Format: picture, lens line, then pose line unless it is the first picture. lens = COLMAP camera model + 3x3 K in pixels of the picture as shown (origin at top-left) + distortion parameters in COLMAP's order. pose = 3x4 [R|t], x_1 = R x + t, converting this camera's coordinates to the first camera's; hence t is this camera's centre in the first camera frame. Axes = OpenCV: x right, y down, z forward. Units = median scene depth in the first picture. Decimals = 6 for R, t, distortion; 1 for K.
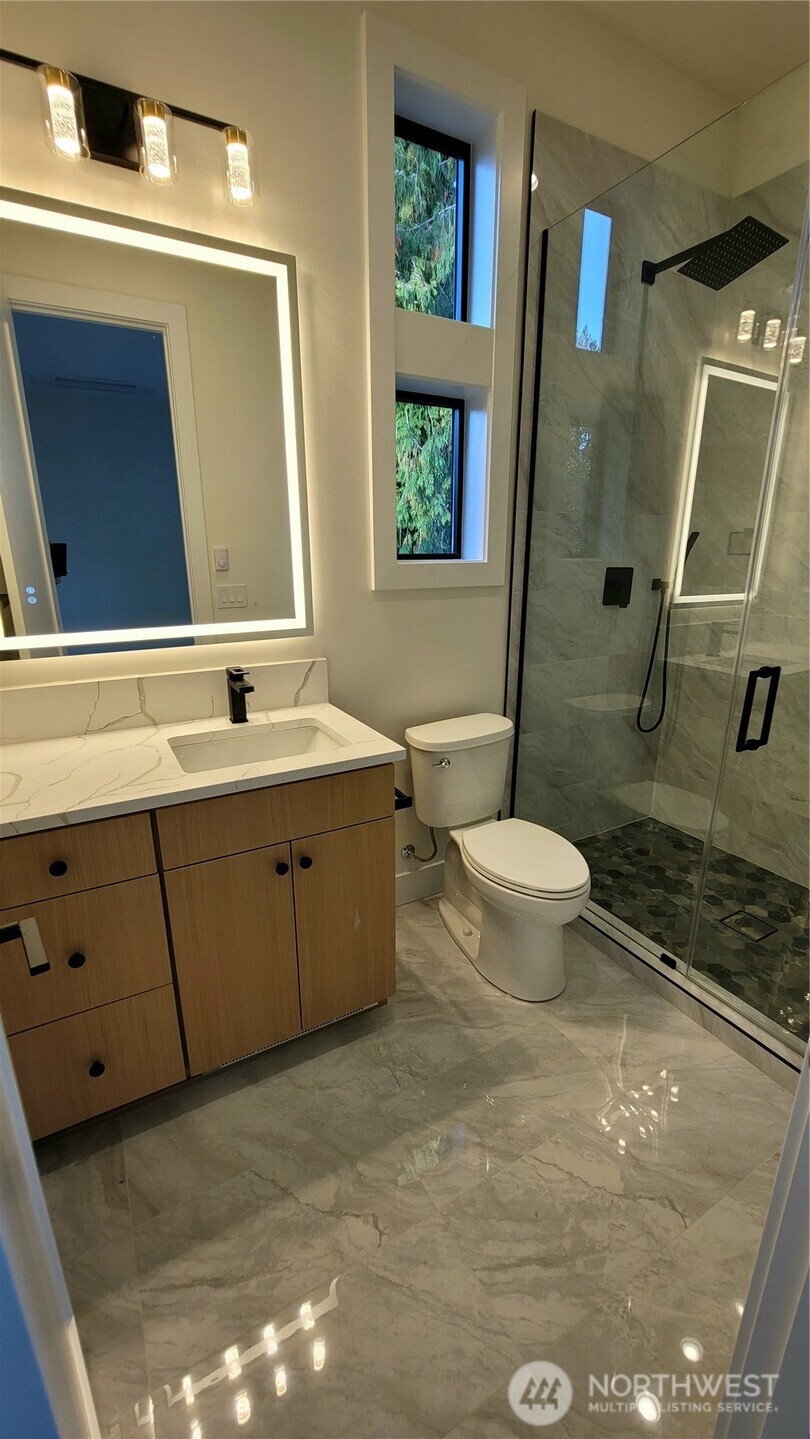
lens RADIAL K [[589.4, 0, 408.0], [0, 589.4, 725.8], [0, 0, 1]] dist [-0.003397, 0.001975]
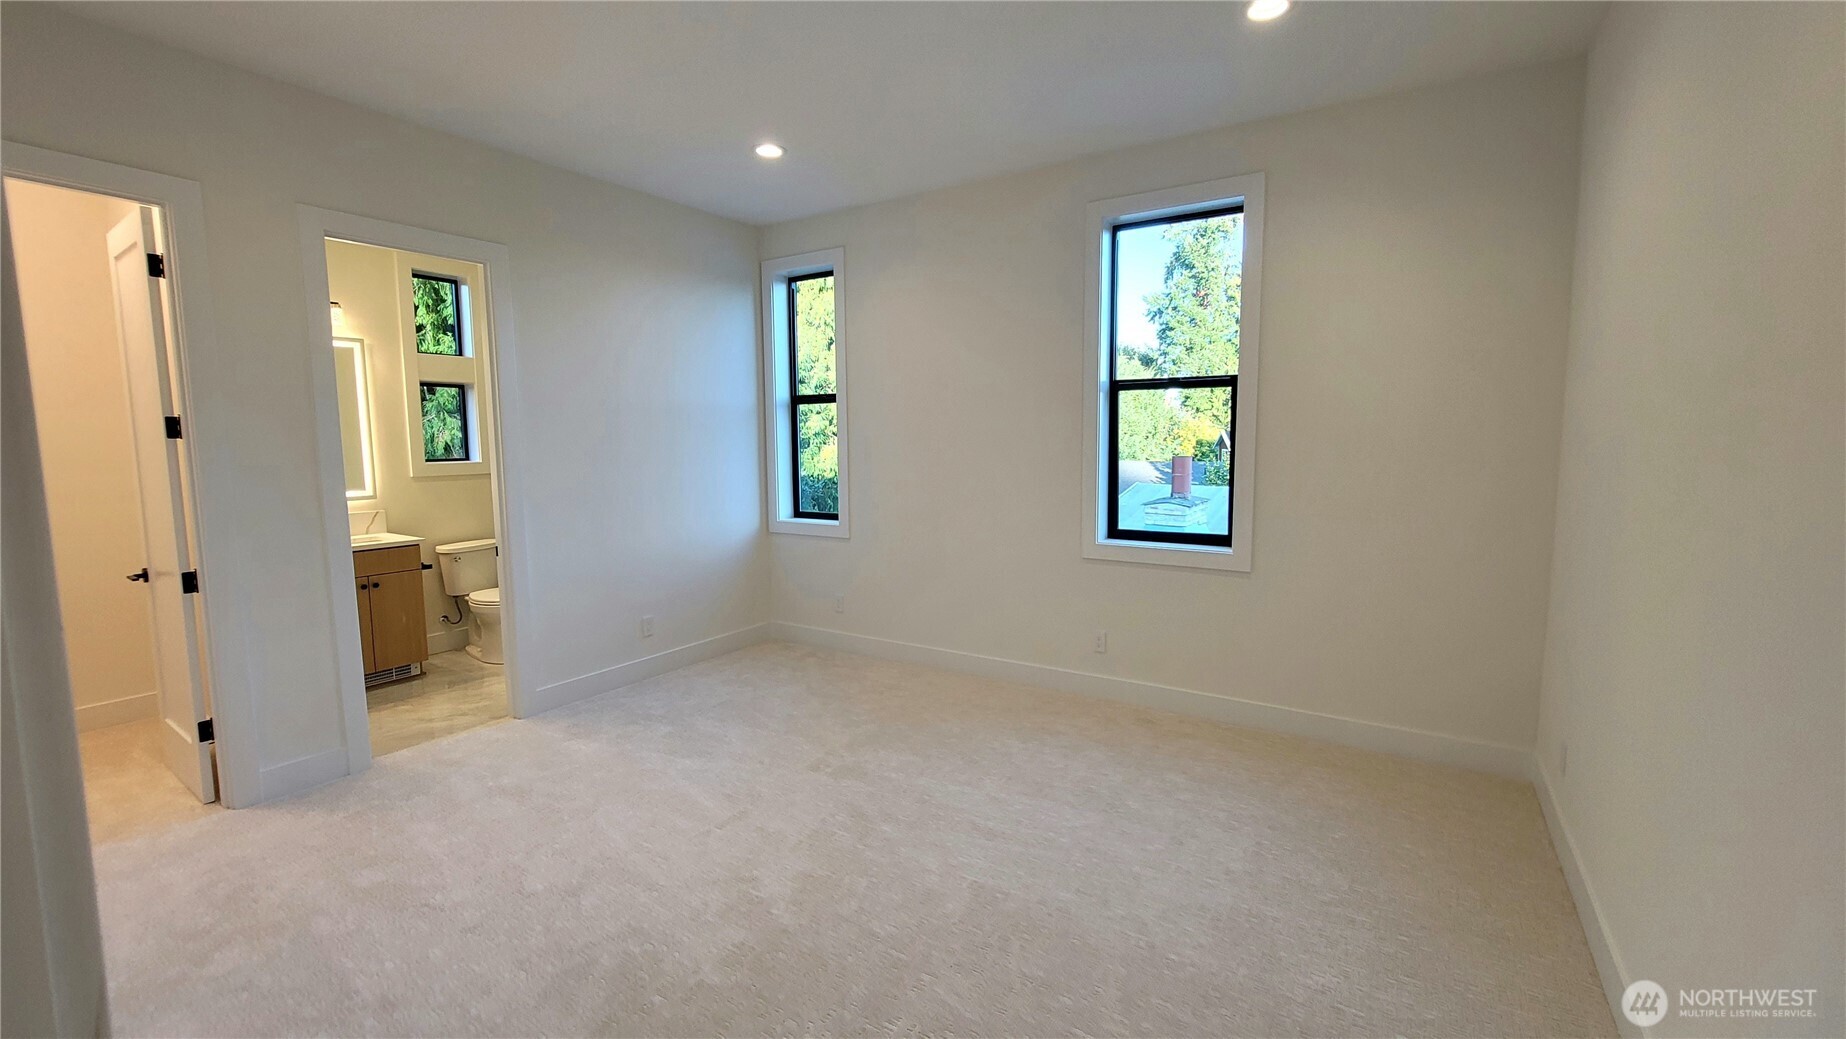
lens RADIAL K [[756.1, 0, 913.4], [0, 756.1, 501.4], [0, 0, 1]] dist [-0.003397, 0.001975]
pose [[0.890651, -0.058201, 0.450948, 0.311894], [0.155781, 0.970809, -0.182382, 0.616519], [-0.427170, 0.232687, 0.873718, -2.063101]]
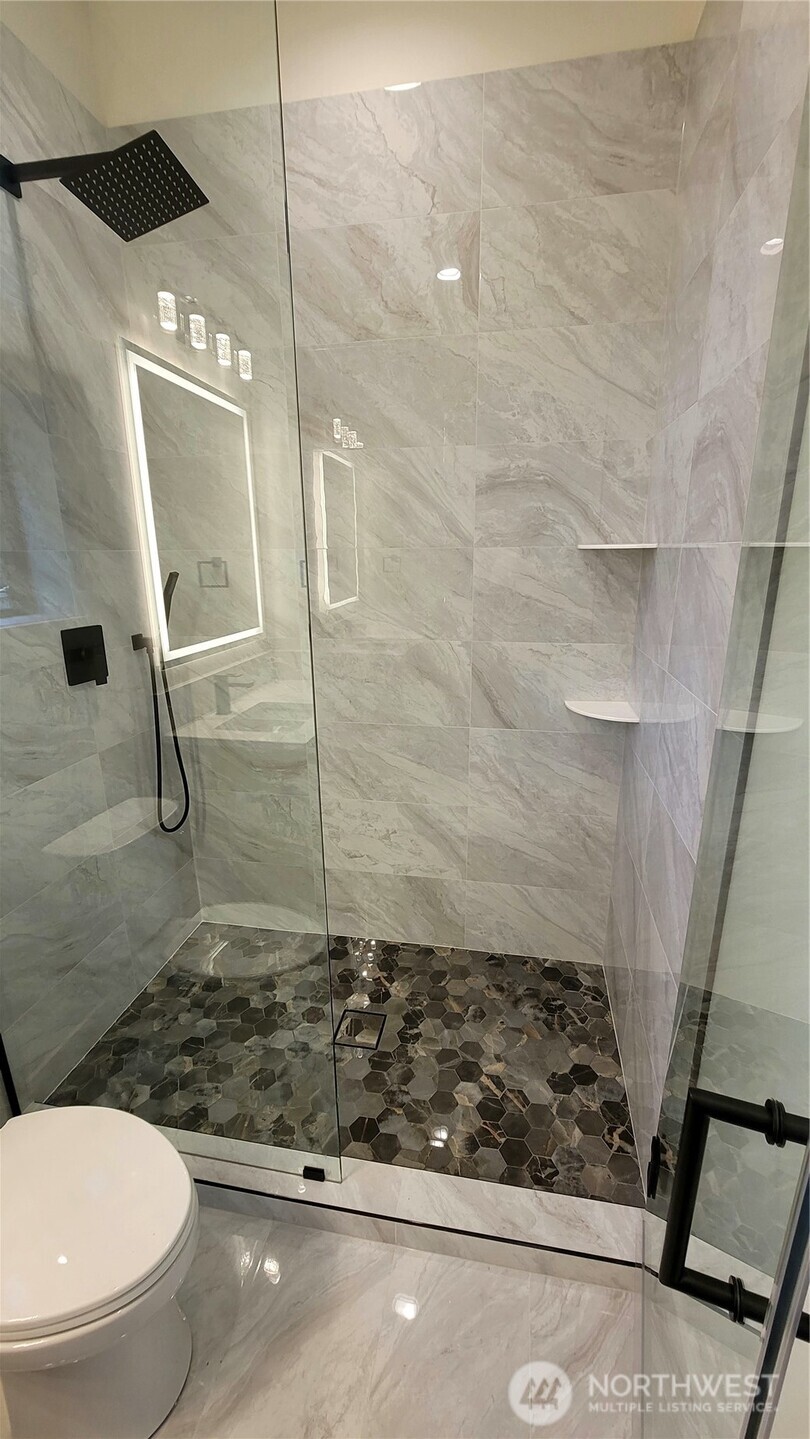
lens RADIAL K [[589.4, 0, 402.5], [0, 589.4, 717.5], [0, 0, 1]] dist [-0.003397, 0.001975]
pose [[0.652954, -0.214434, 0.726408, 0.089171], [0.238648, 0.968480, 0.071377, -0.130505], [-0.718817, 0.126750, 0.683547, 0.290609]]
